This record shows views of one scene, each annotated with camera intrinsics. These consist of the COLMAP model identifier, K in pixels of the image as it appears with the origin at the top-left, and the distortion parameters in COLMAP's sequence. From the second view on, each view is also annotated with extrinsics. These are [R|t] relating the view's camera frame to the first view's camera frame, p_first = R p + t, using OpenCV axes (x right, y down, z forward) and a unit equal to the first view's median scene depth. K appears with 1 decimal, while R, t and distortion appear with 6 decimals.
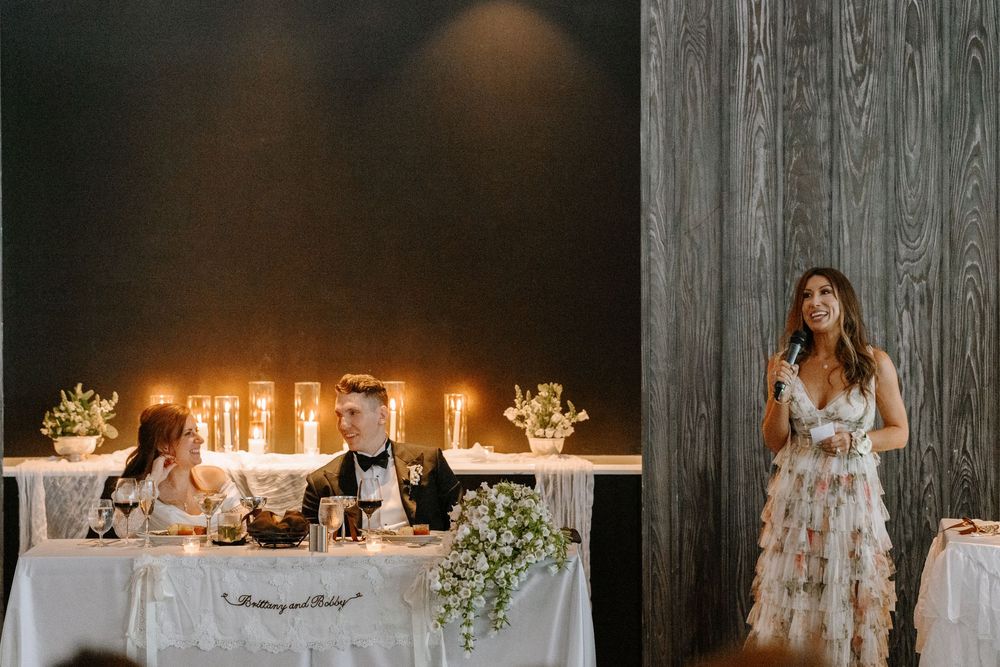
lens RADIAL K [[3790.9, 0, 500.0], [0, 3790.9, 333.5], [0, 0, 1]] dist [0.438965, 0.279550]
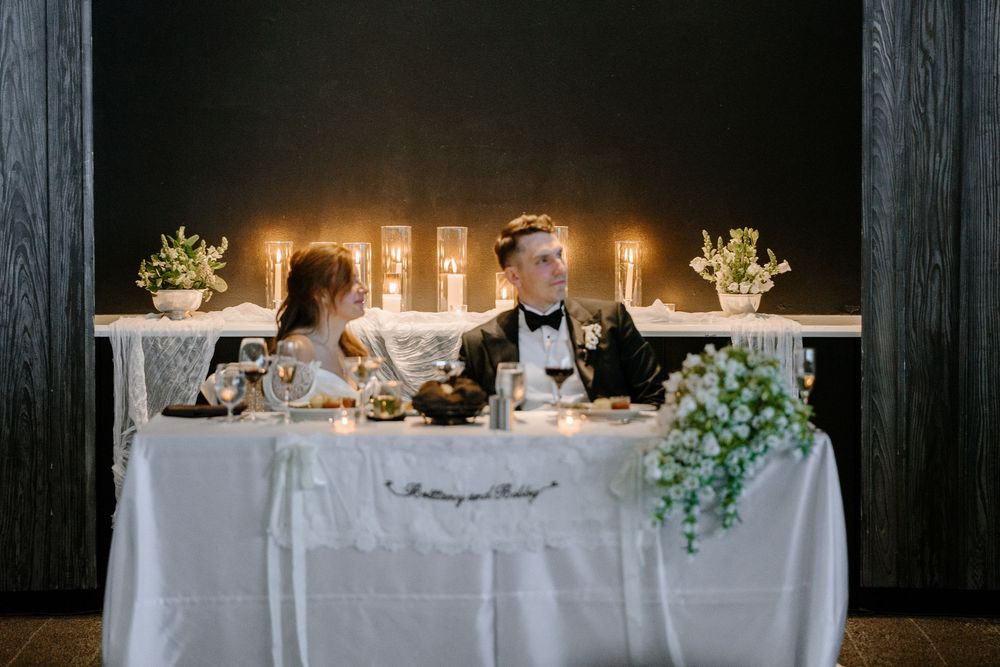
lens RADIAL K [[3790.9, 0, 500.0], [0, 3790.9, 333.5], [0, 0, 1]] dist [0.438965, 0.279550]
pose [[0.999996, 0.002635, 0.000745, -0.042387], [-0.002659, 0.999392, 0.034759, 0.007605], [-0.000653, -0.034761, 0.999395, 0.168499]]
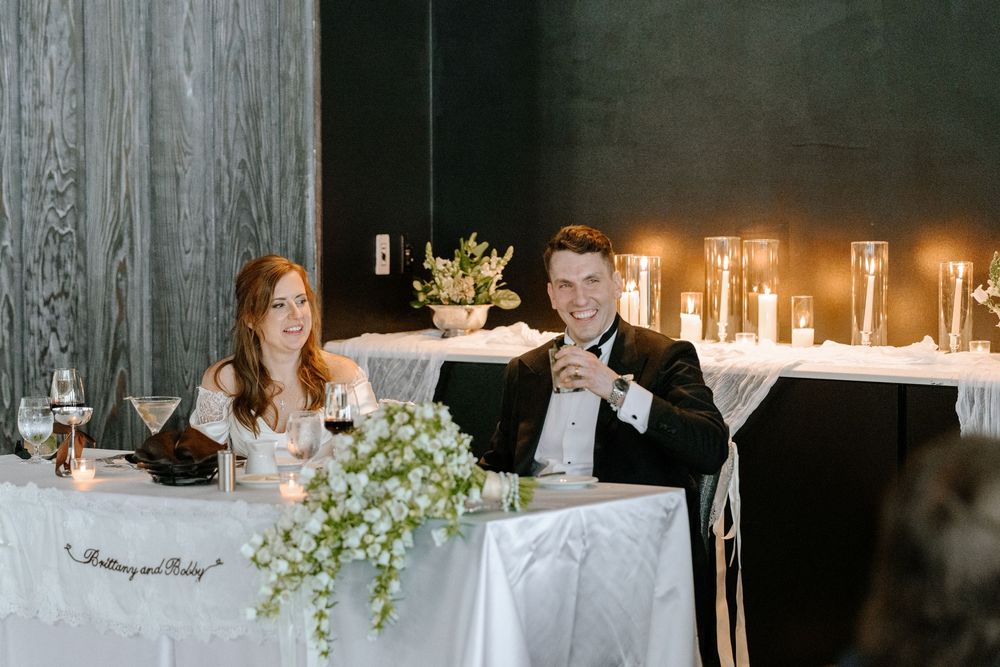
lens RADIAL K [[3758.8, 0, 229.2], [0, 3758.8, 333.4], [0, 0, 1]] dist [0.163089, 1.036227]
pose [[0.768102, 0.036933, -0.639261, 0.329329], [-0.006720, 0.998745, 0.049628, -0.003217], [0.640292, -0.033824, 0.767386, 0.428141]]
